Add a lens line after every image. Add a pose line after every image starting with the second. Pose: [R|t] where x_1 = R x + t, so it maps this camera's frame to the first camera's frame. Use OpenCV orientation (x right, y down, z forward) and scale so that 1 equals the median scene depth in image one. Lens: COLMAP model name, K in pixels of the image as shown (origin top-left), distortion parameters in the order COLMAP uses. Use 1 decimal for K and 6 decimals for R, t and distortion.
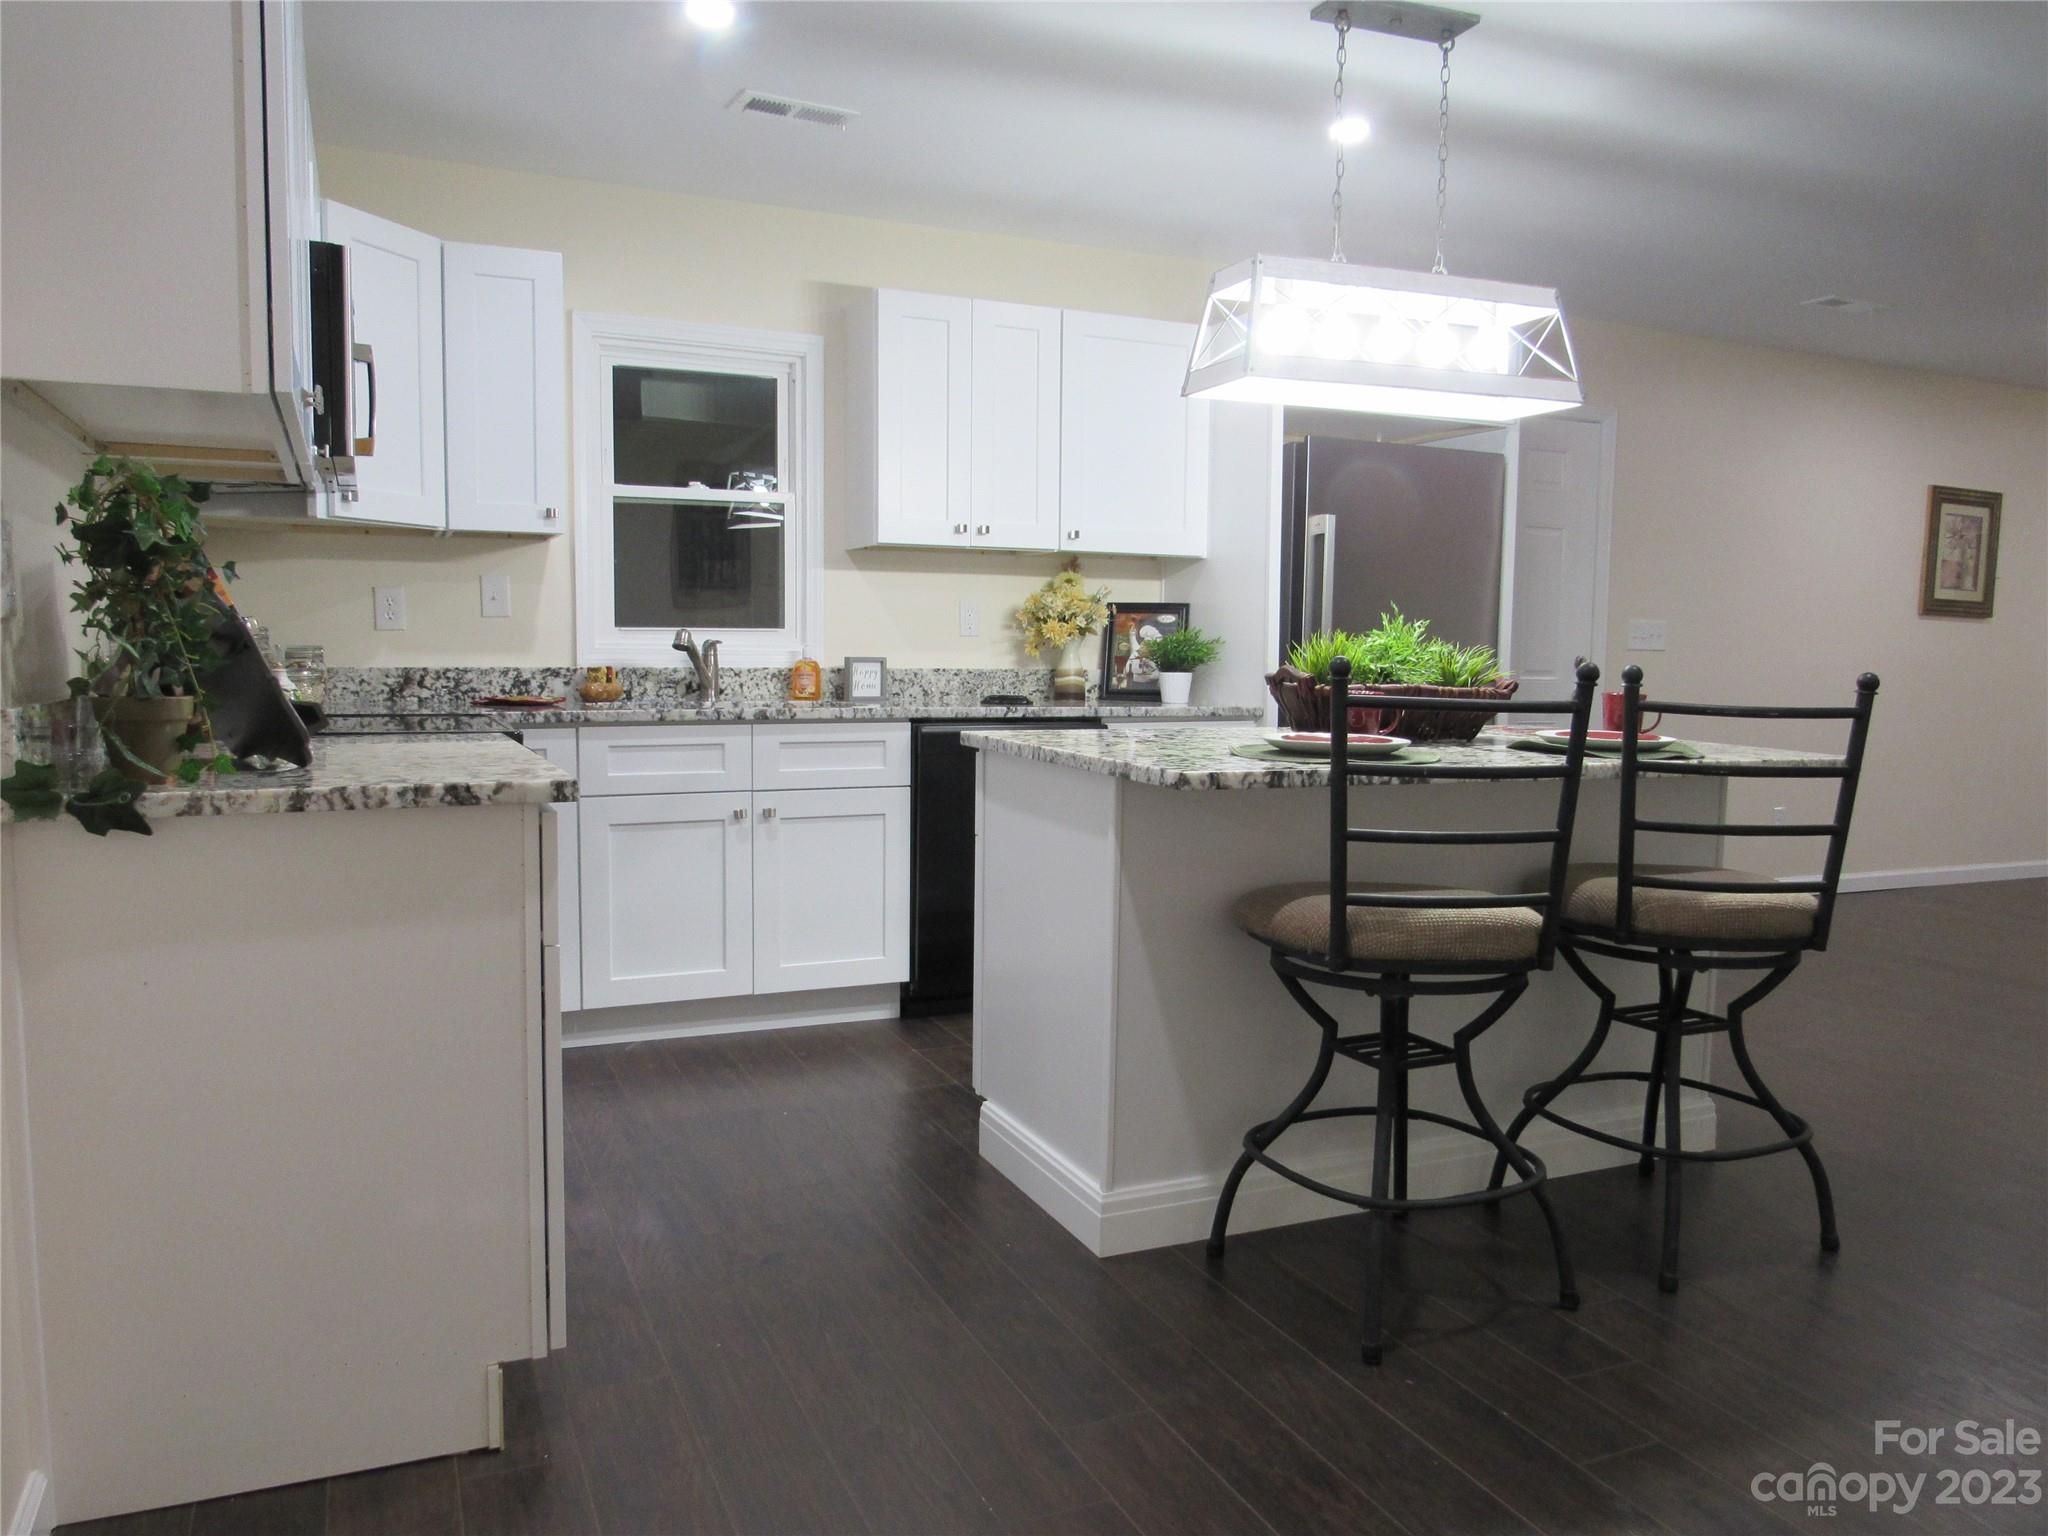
lens RADIAL K [[1443.5, 0, 1122.1], [0, 1443.5, 785.6], [0, 0, 1]] dist [-0.025841, 0.002640]
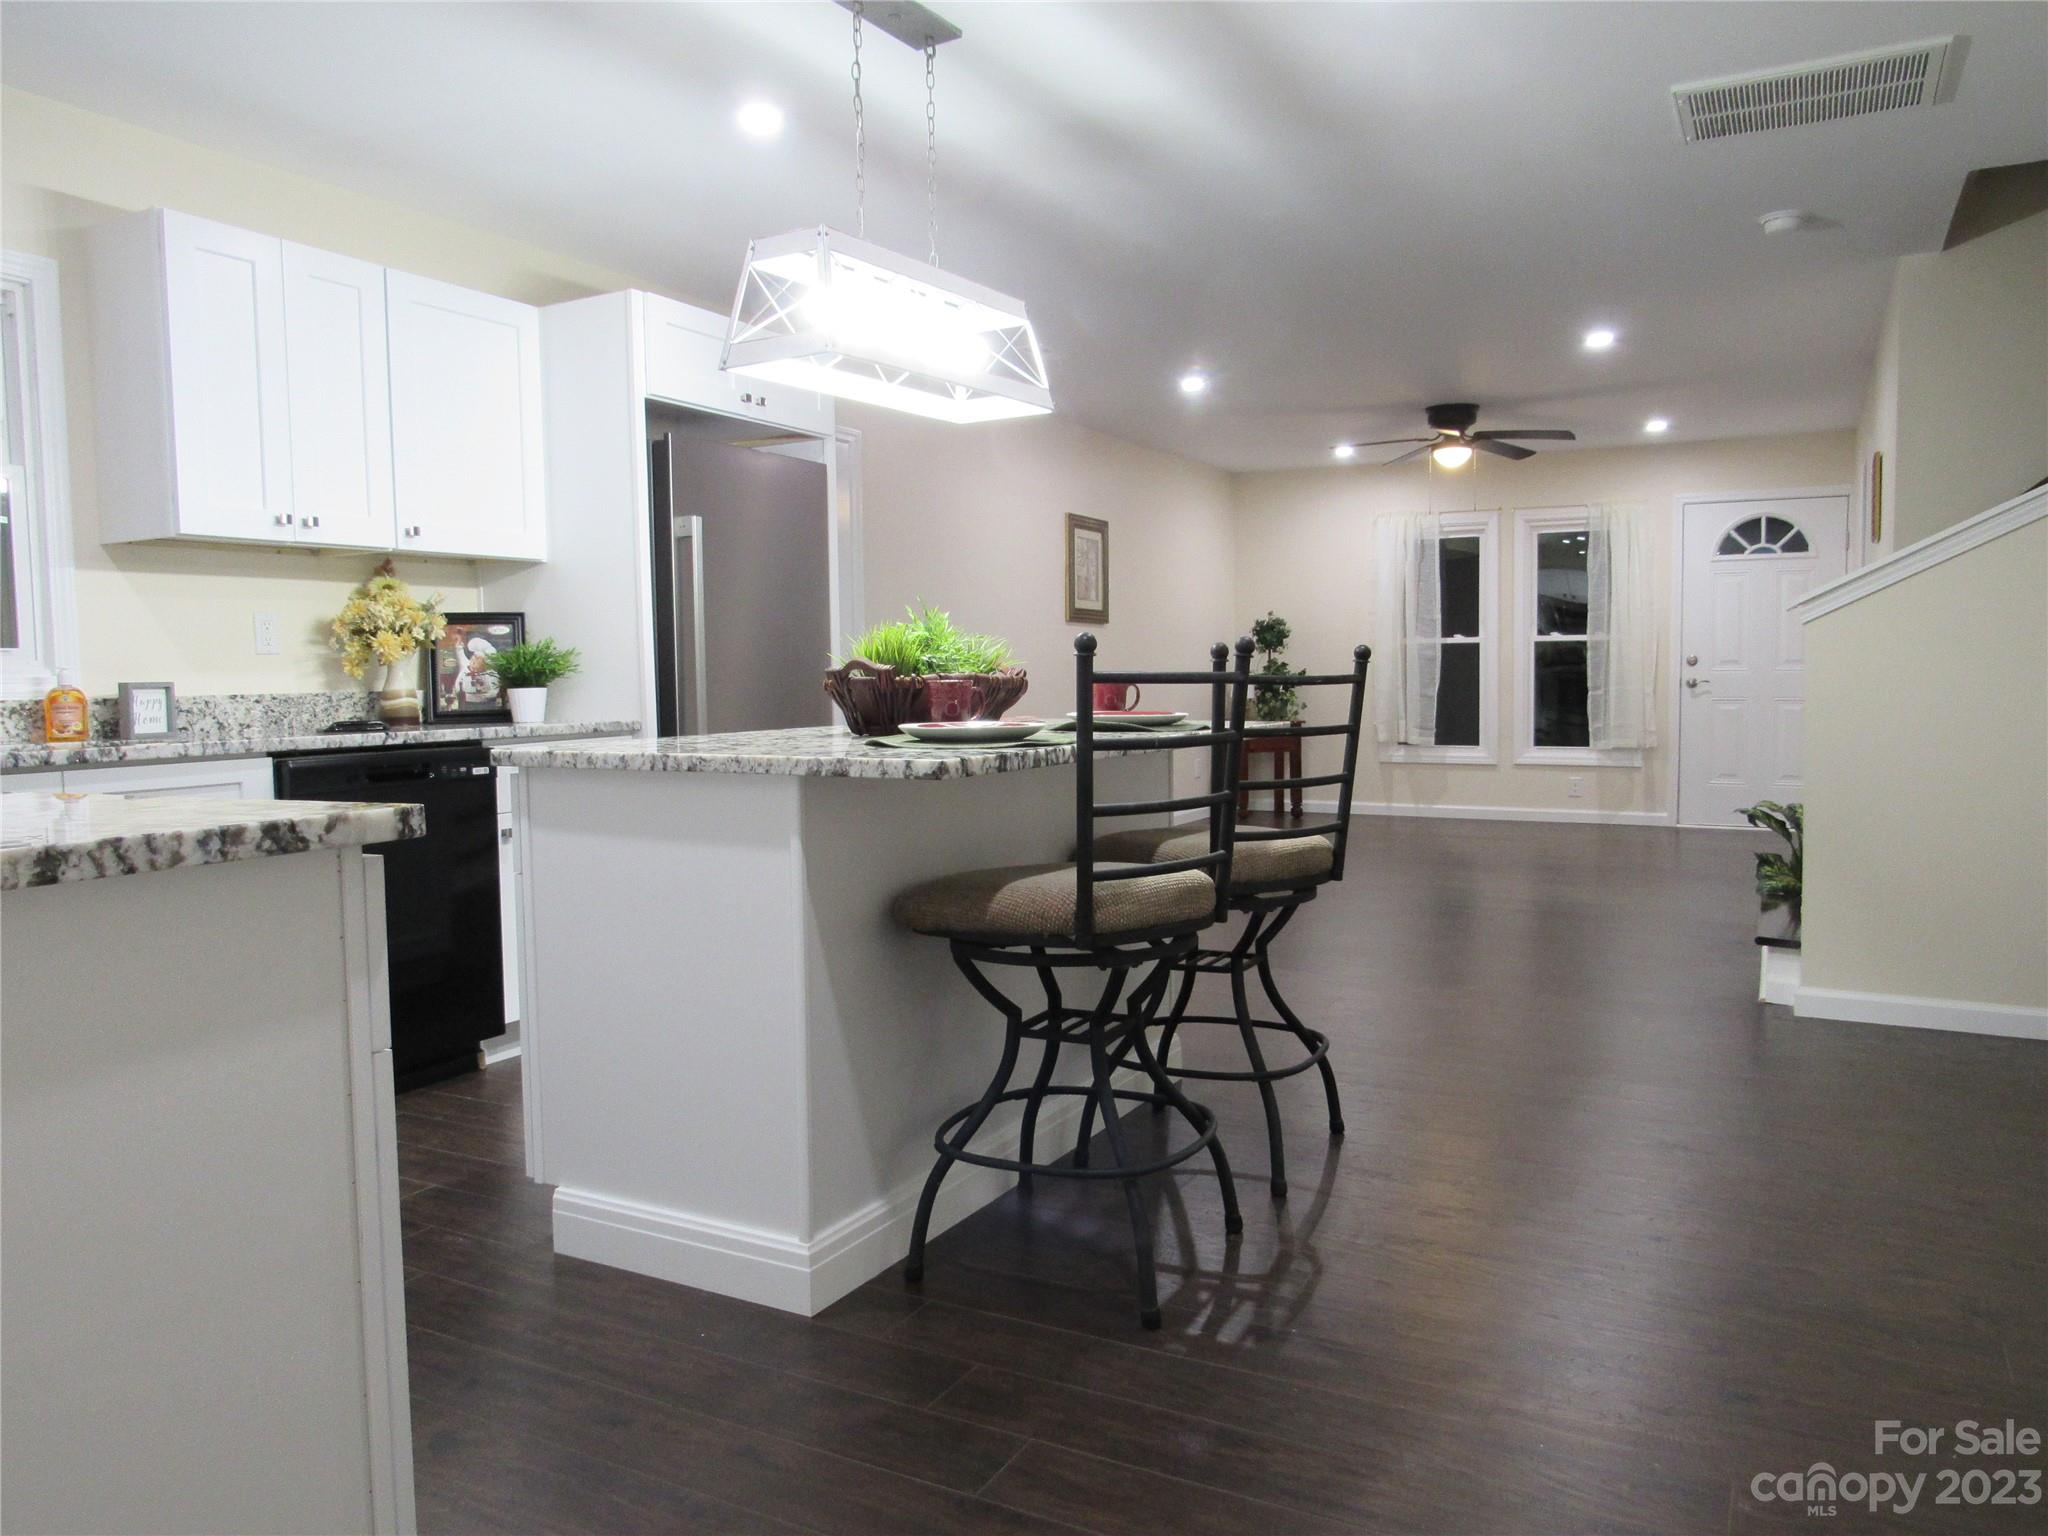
lens RADIAL K [[1443.5, 0, 1010.8], [0, 1443.5, 774.1], [0, 0, 1]] dist [-0.025841, 0.002640]
pose [[0.816518, -0.070938, 0.572945, -0.339704], [0.089063, 0.996020, -0.003605, 0.005821], [-0.570408, 0.053972, 0.819586, 0.151006]]
